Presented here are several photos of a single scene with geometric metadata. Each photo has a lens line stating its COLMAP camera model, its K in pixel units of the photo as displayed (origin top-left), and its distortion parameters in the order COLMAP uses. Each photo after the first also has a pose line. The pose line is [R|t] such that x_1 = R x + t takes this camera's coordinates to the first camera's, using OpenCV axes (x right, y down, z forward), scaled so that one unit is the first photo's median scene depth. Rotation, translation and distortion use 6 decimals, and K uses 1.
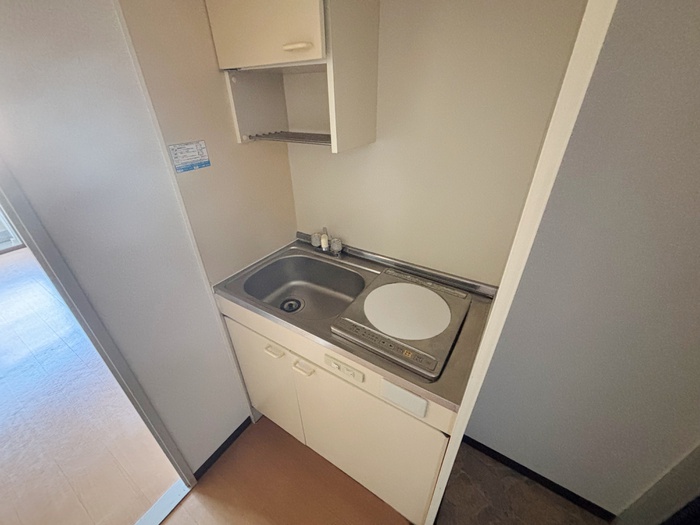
lens RADIAL K [[283.3, 0, 350.5], [0, 283.3, 261.1], [0, 0, 1]] dist [0.002384, 0.000268]
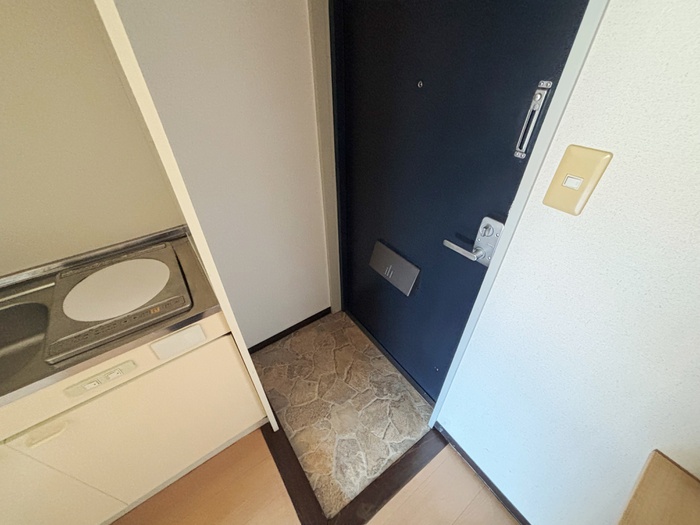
lens RADIAL K [[283.3, 0, 348.5], [0, 283.3, 262.9], [0, 0, 1]] dist [0.002384, 0.000268]
pose [[0.391364, -0.569581, 0.722780, -0.135636], [0.472116, 0.798461, 0.373585, 0.098440], [-0.789899, 0.195029, 0.581397, -0.165682]]
